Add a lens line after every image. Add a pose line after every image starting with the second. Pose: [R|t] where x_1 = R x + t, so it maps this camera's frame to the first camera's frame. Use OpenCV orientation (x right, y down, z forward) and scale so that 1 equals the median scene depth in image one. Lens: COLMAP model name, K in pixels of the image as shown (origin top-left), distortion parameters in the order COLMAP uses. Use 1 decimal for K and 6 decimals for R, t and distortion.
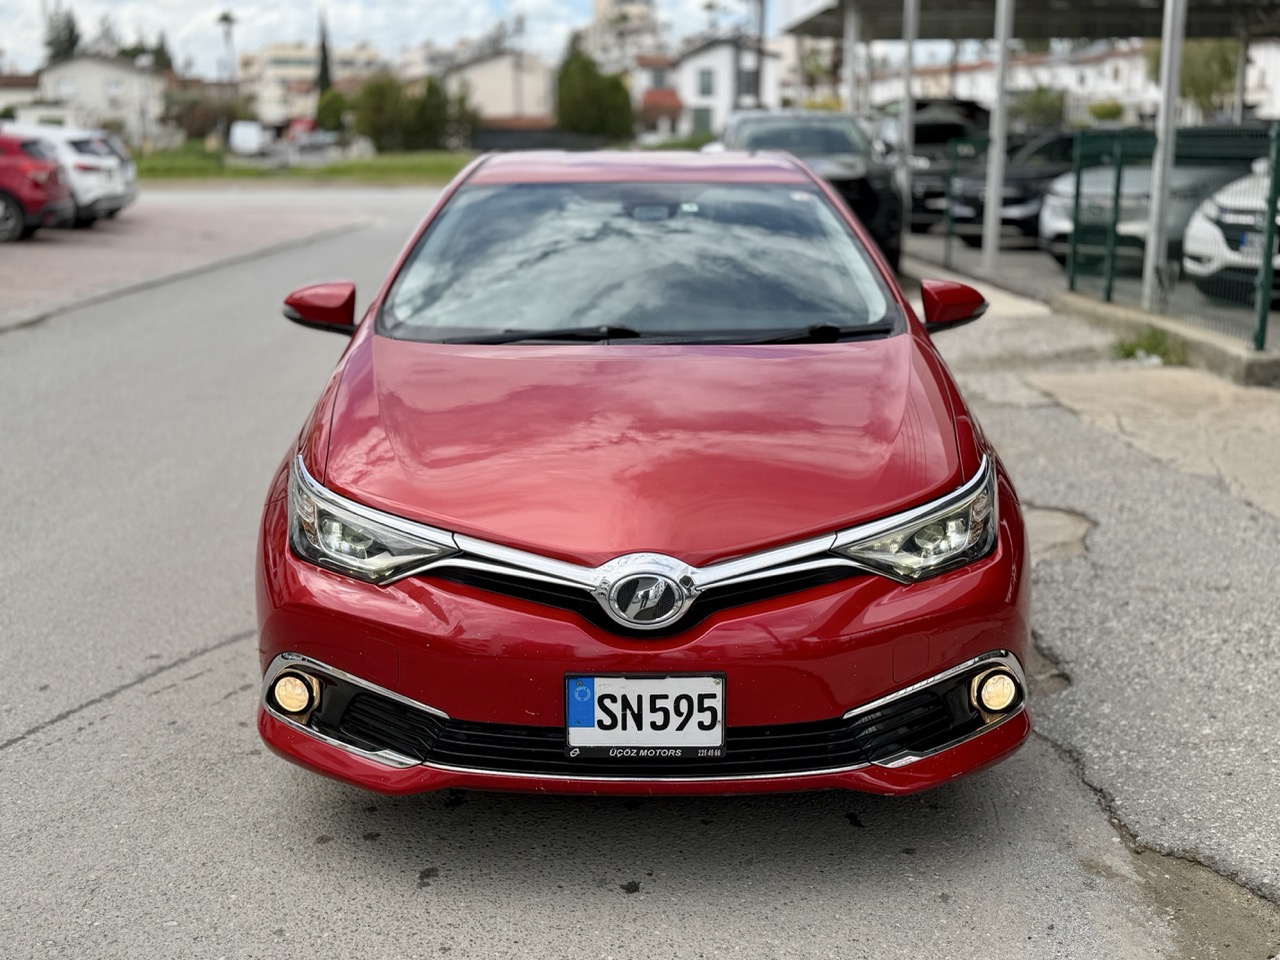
lens RADIAL K [[1421.9, 0, 640.0], [0, 1421.9, 480.0], [0, 0, 1]] dist [0.056189, -0.031433]
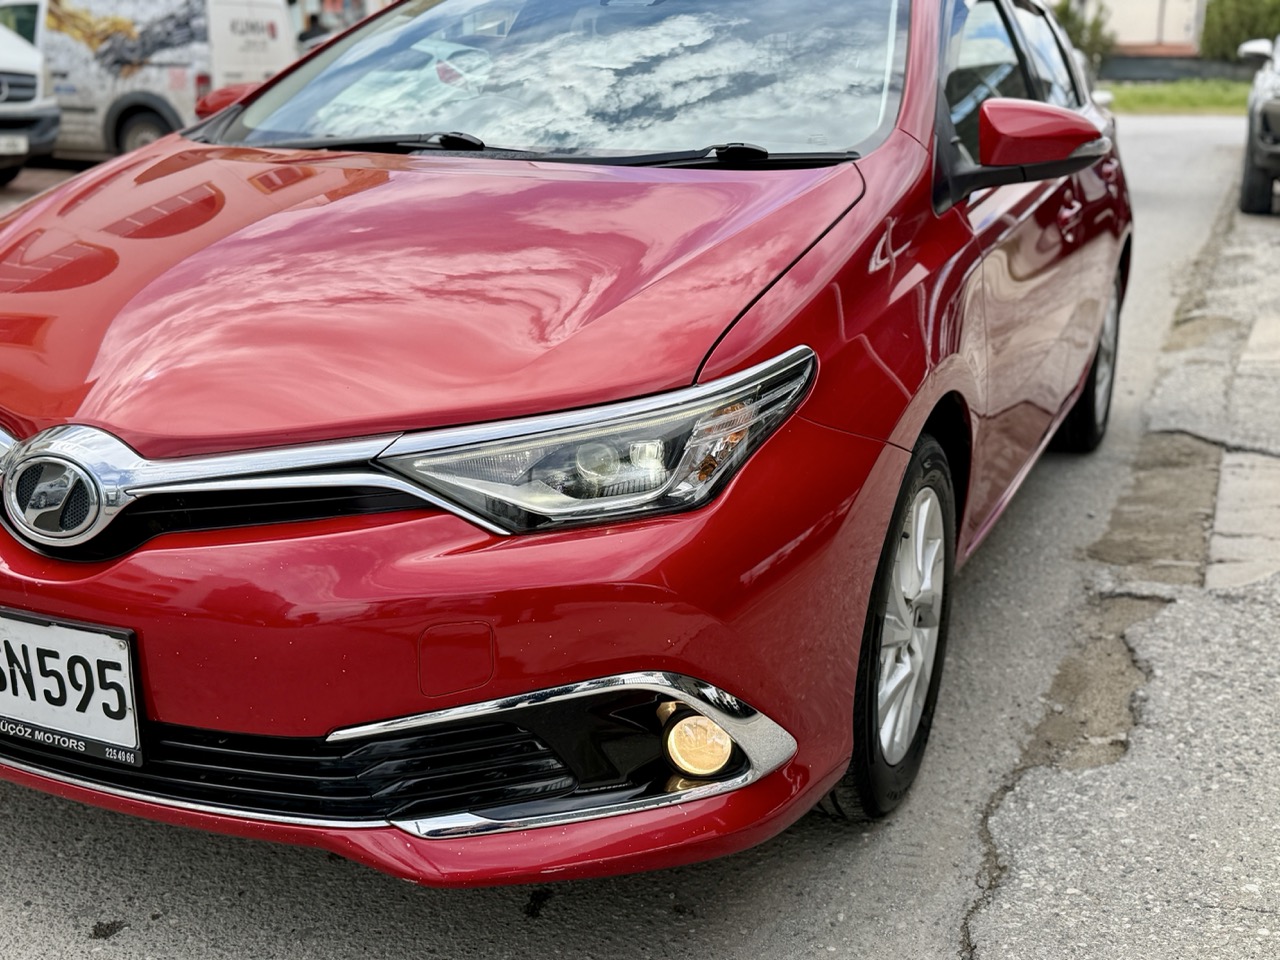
lens RADIAL K [[1421.9, 0, 640.0], [0, 1421.9, 480.0], [0, 0, 1]] dist [0.056189, -0.031433]
pose [[0.913319, 0.119723, -0.389250, 0.488467], [-0.102101, 0.992600, 0.065732, 0.007350], [0.394239, -0.020291, 0.918784, 0.517335]]
